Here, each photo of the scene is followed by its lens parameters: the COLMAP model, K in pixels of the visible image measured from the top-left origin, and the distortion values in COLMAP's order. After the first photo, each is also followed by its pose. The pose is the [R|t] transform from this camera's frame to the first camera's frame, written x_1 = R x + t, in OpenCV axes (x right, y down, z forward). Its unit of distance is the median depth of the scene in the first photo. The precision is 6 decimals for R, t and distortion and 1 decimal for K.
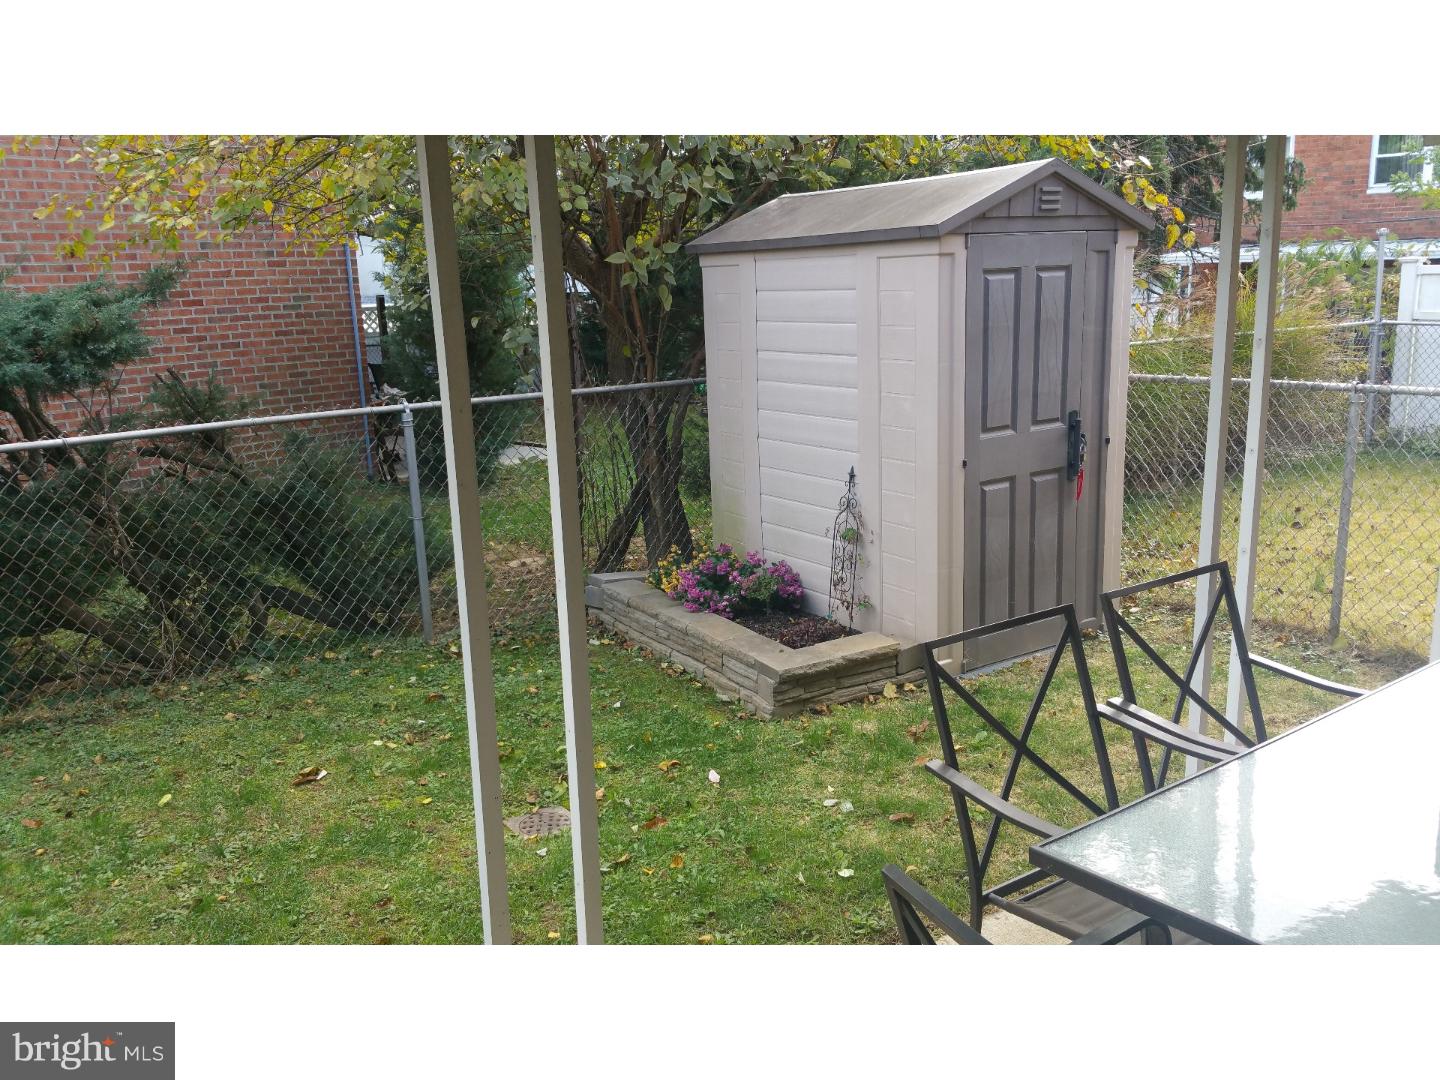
lens RADIAL K [[1180.1, 0, 720.0], [0, 1180.1, 540.0], [0, 0, 1]] dist [0.197194, -0.395763]
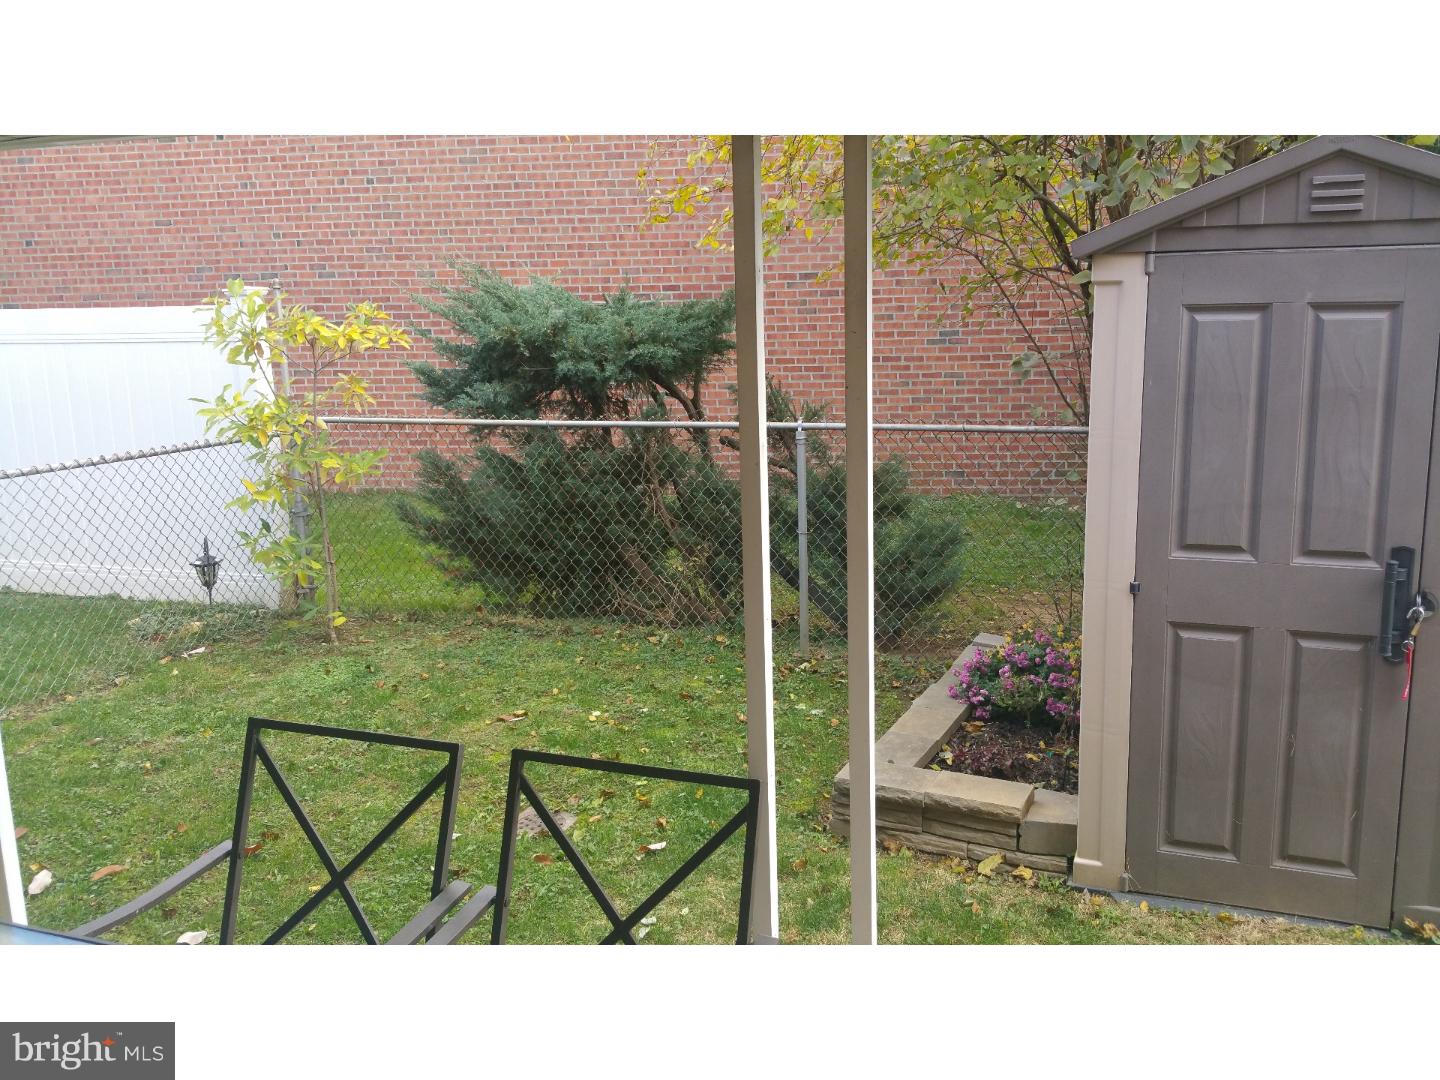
lens RADIAL K [[1180.1, 0, 720.0], [0, 1180.1, 540.0], [0, 0, 1]] dist [0.197194, -0.395763]
pose [[0.555887, 0.183465, -0.810759, 0.607081], [-0.183289, 0.978387, 0.095728, -0.110095], [0.810799, 0.095389, 0.577499, 0.399976]]
